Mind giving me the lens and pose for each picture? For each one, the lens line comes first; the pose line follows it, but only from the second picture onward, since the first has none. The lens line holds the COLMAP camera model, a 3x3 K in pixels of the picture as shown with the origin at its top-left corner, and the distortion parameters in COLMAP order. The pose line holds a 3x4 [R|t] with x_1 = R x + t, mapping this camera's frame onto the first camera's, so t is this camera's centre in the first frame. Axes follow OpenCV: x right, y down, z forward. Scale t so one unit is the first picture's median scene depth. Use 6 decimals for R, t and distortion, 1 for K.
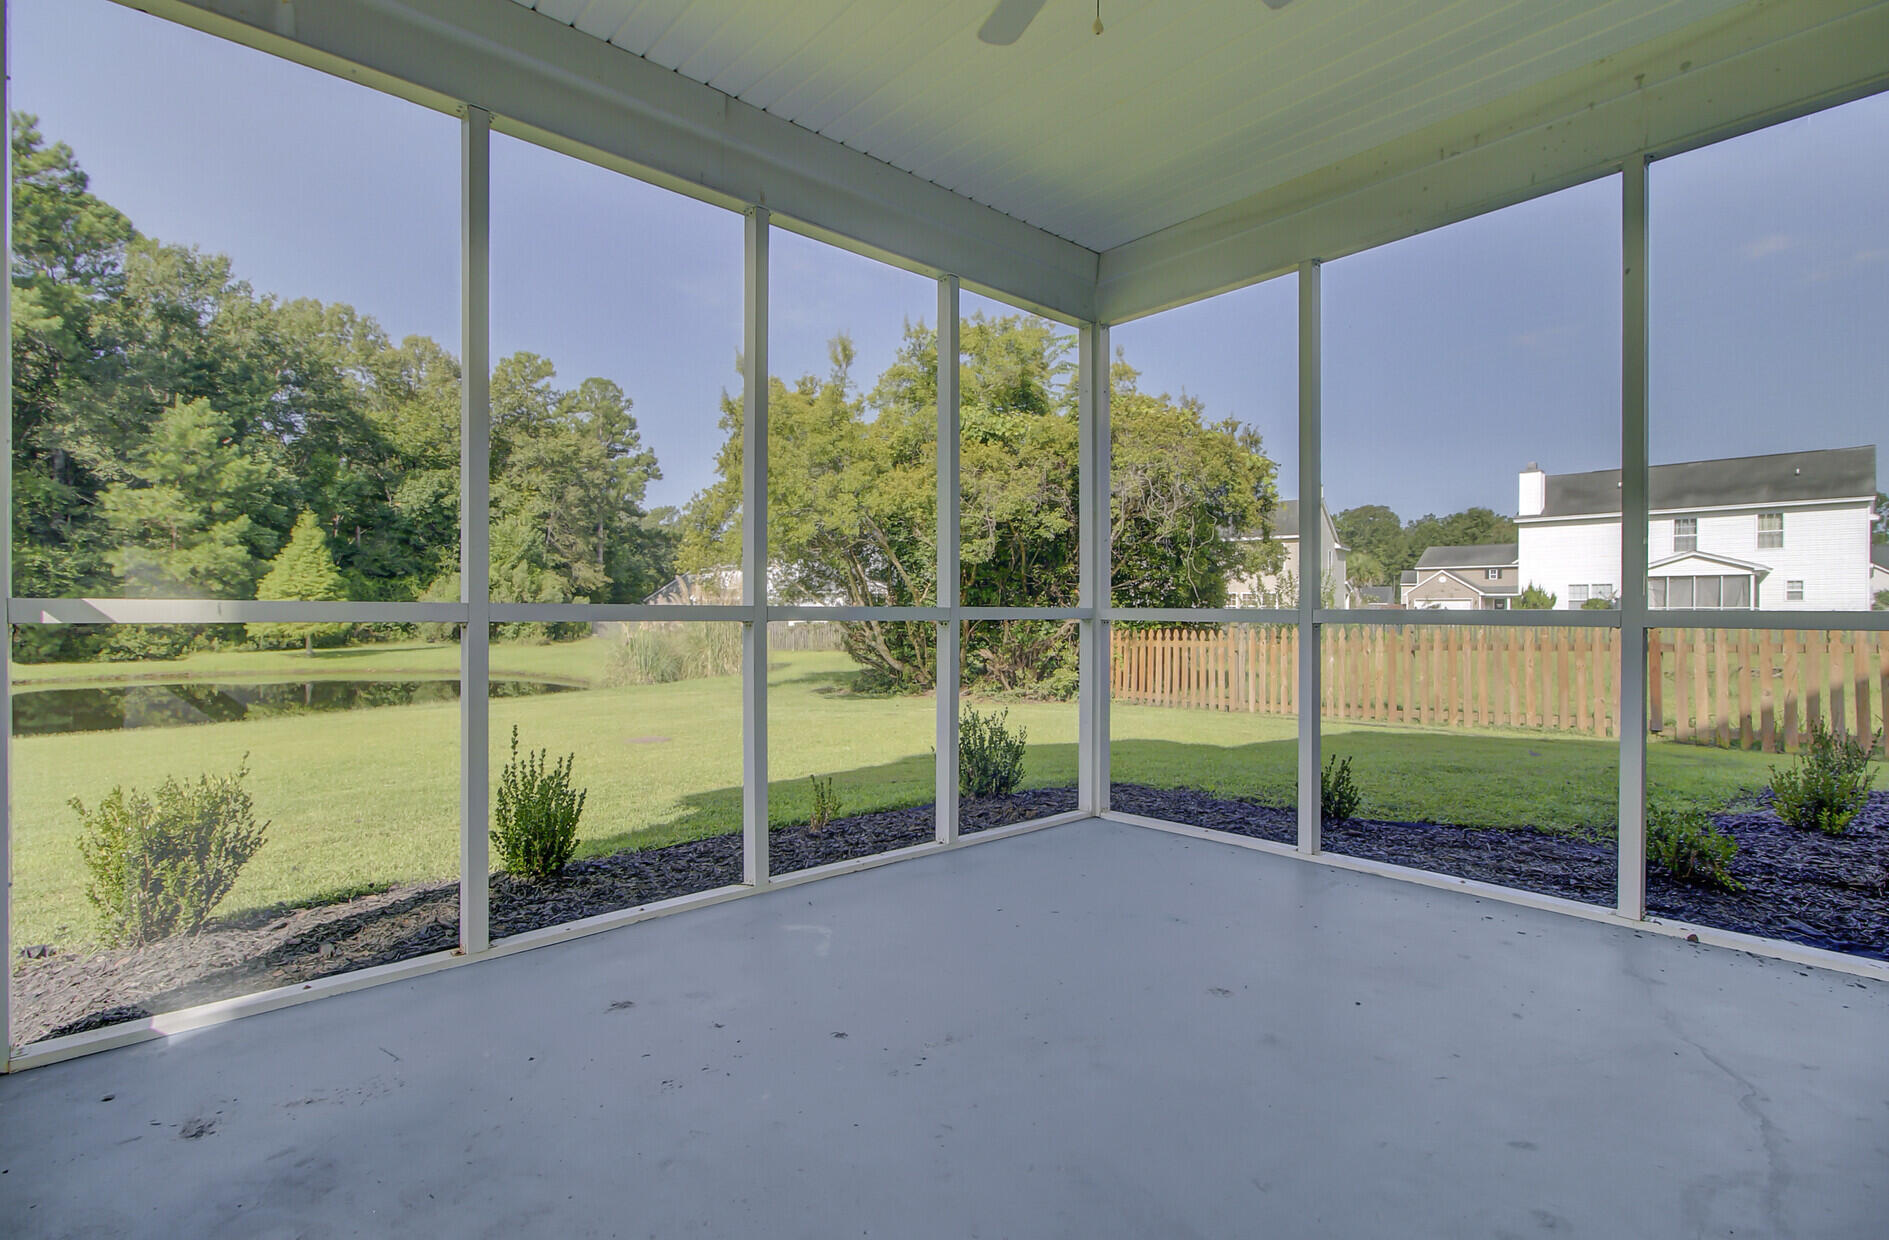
lens RADIAL K [[887.2, 0, 944.4], [0, 887.2, 614.4], [0, 0, 1]] dist [0.011192, 0.002151]
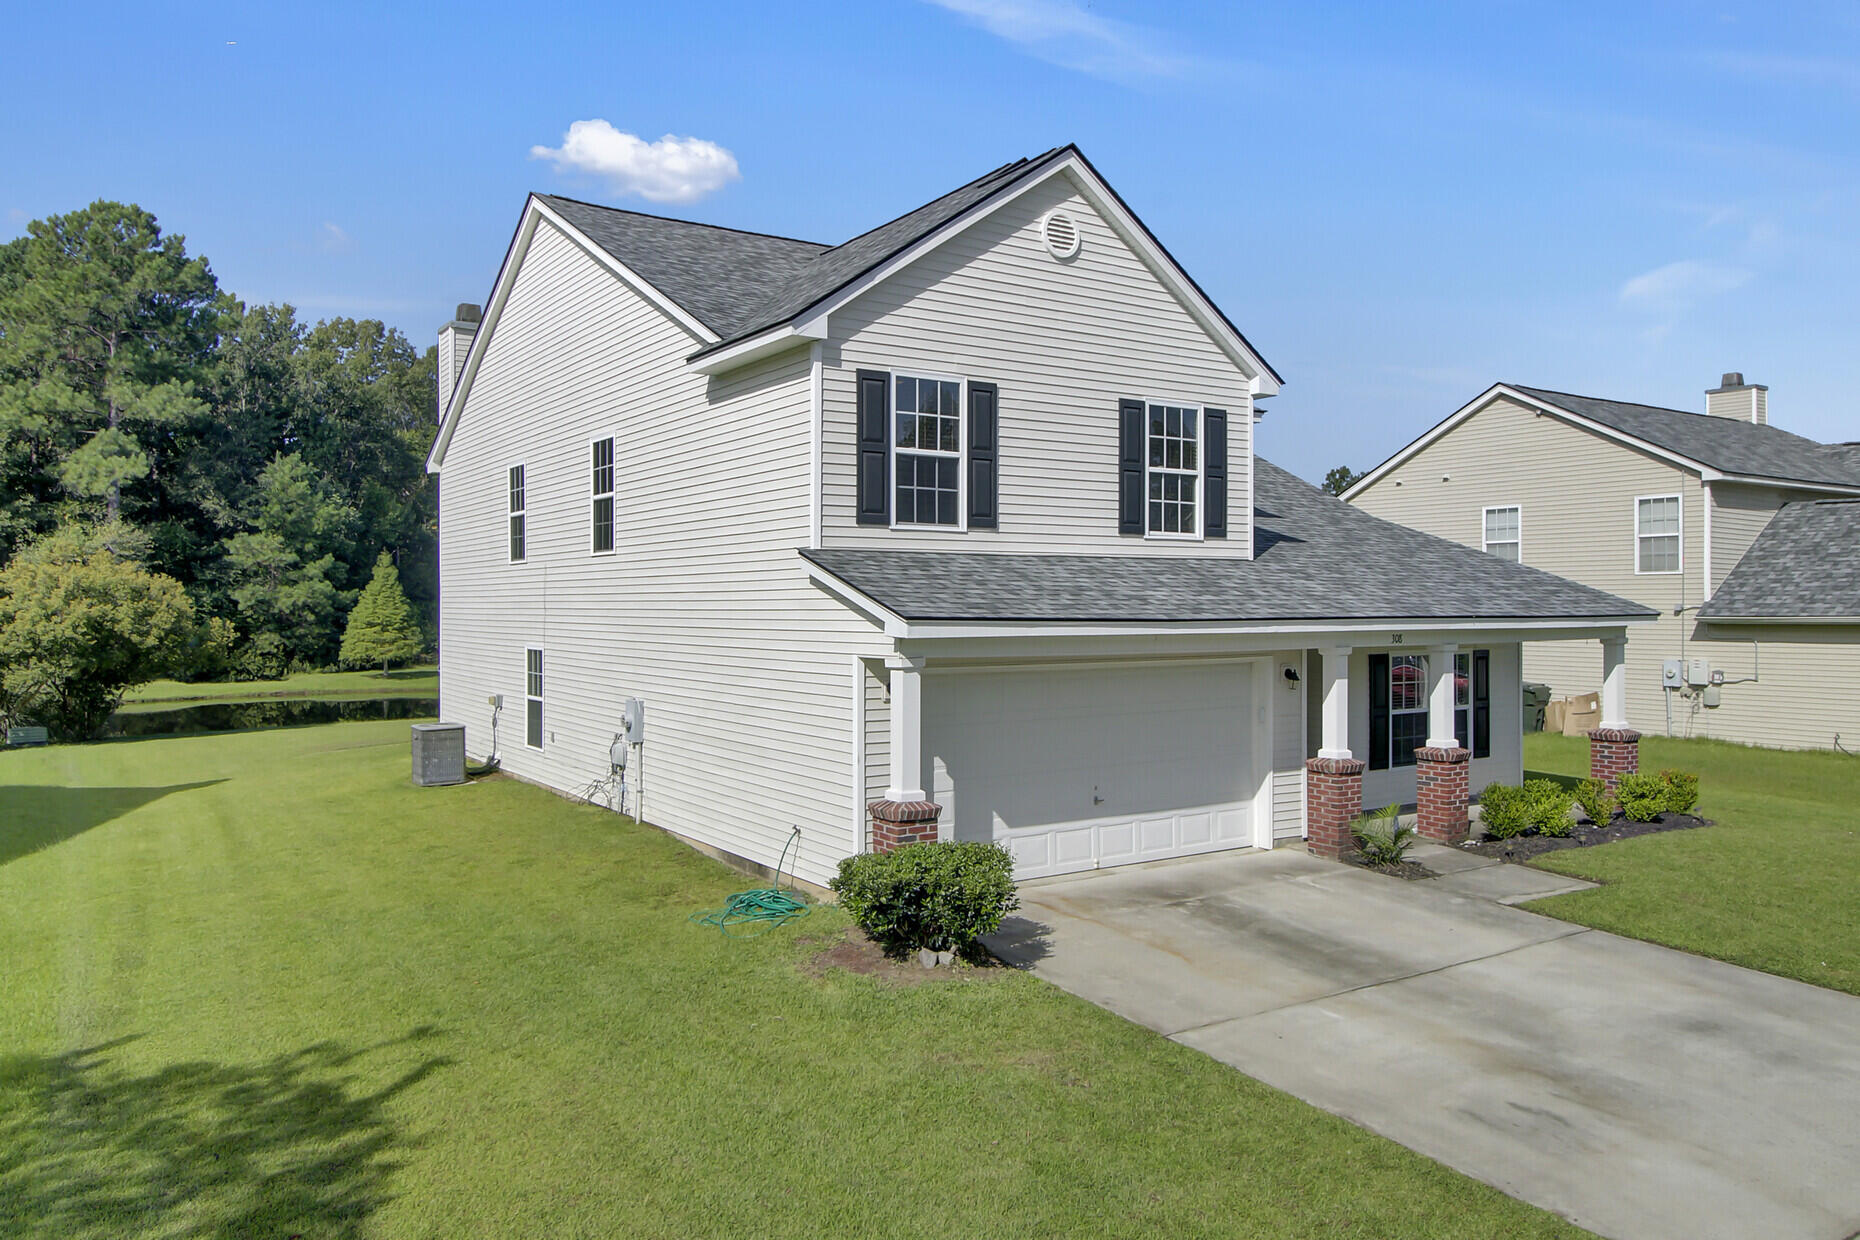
lens RADIAL K [[1361.9, 0, 971.9], [0, 1361.9, 613.8], [0, 0, 1]] dist [-0.000072, -0.001913]
pose [[0.993466, -0.004810, -0.114025, 0.240823], [0.005620, 0.999961, 0.006781, -0.042211], [0.113988, -0.007377, 0.993455, -0.655227]]
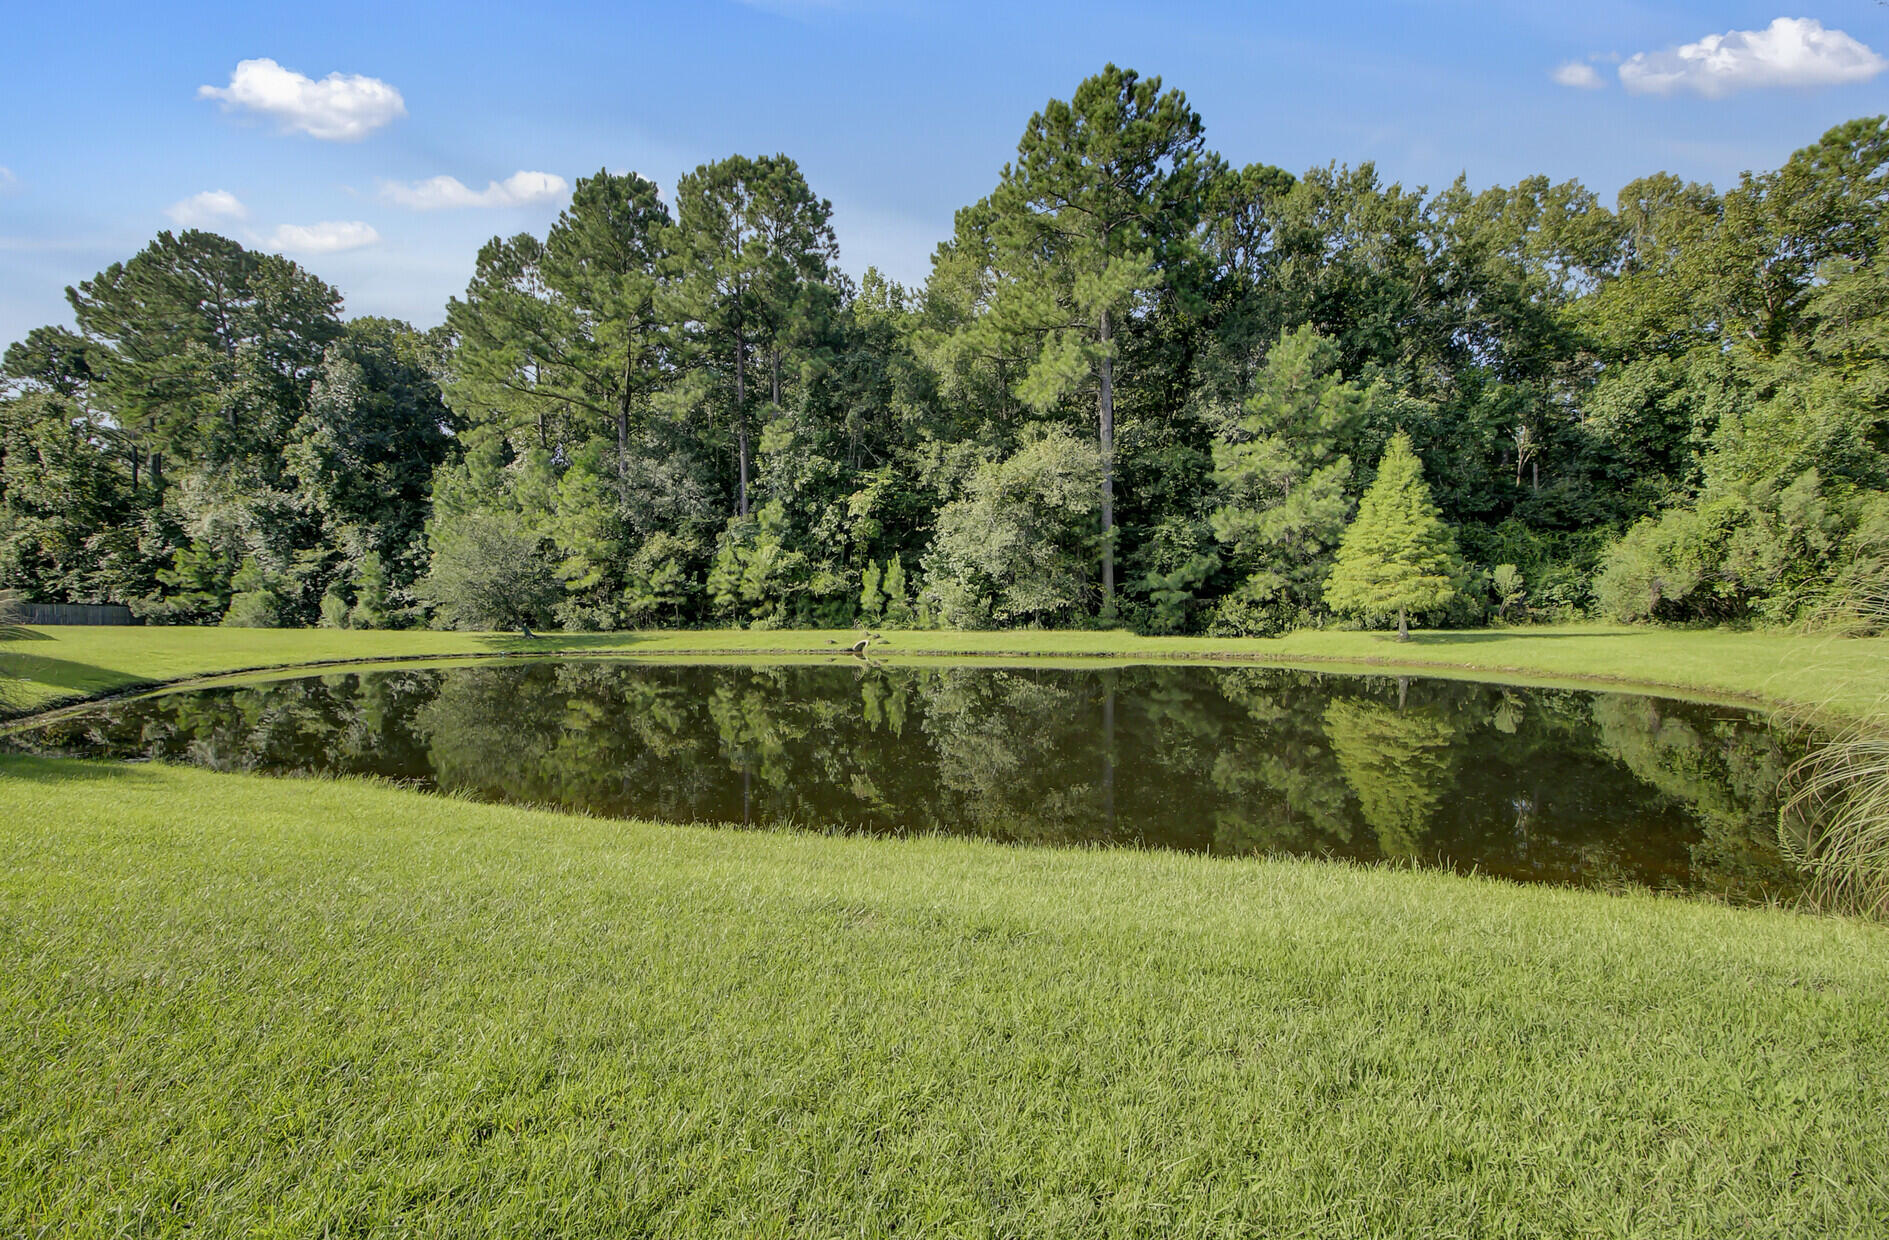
lens RADIAL K [[887.2, 0, 910.5], [0, 887.2, 598.2], [0, 0, 1]] dist [0.011192, 0.002151]
pose [[0.284837, -0.004926, -0.958563, -0.147022], [0.006236, 0.999975, -0.003286, 0.013950], [0.958556, -0.005041, 0.284860, 0.420778]]
